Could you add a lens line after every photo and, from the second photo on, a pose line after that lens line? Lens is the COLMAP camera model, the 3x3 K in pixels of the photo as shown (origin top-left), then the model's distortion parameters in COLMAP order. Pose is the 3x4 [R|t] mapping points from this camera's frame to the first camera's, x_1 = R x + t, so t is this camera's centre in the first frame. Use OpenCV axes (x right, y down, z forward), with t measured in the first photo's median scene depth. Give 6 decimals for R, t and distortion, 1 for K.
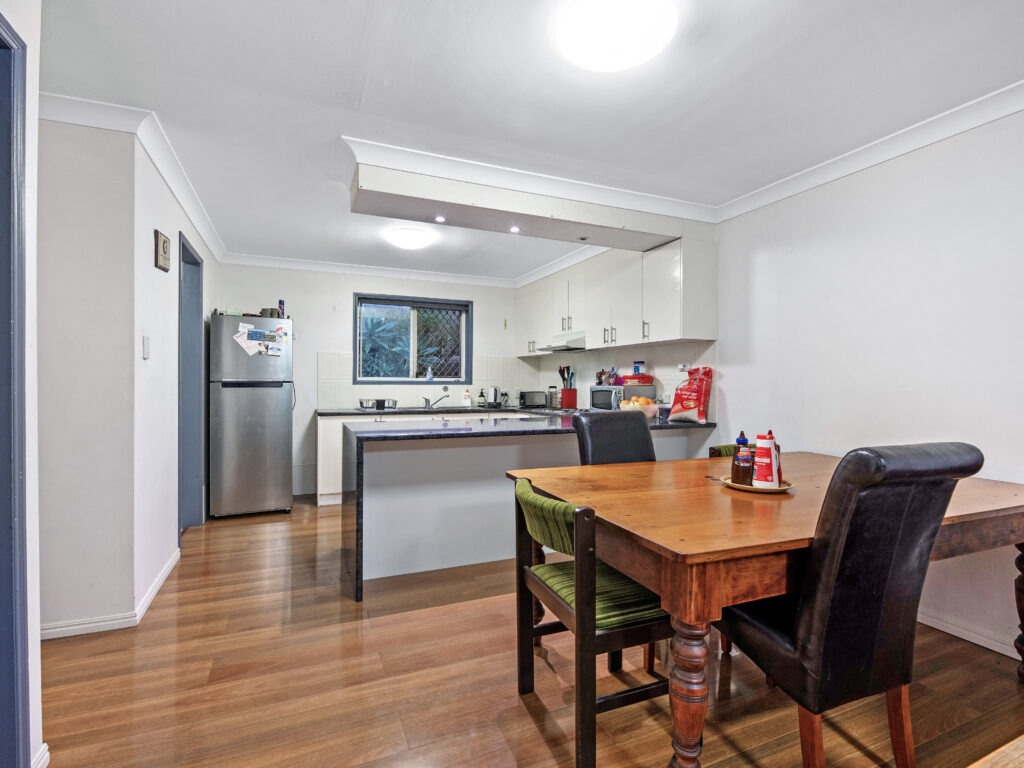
lens RADIAL K [[470.0, 0, 512.0], [0, 470.0, 384.0], [0, 0, 1]] dist [-0.011428, -0.000076]
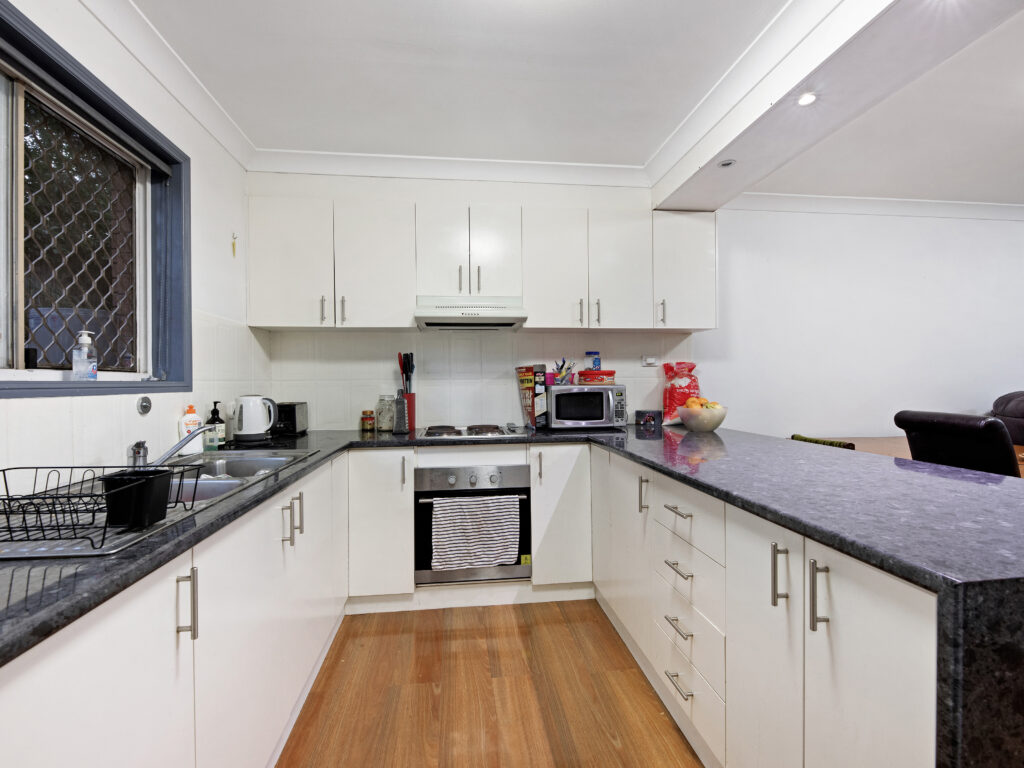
lens RADIAL K [[470.0, 0, 512.0], [0, 470.0, 384.0], [0, 0, 1]] dist [-0.011428, -0.000076]
pose [[0.305250, -0.013534, 0.952176, -0.445494], [0.012633, 0.999869, 0.010162, -0.006301], [-0.952188, 0.008927, 0.305381, 0.844217]]
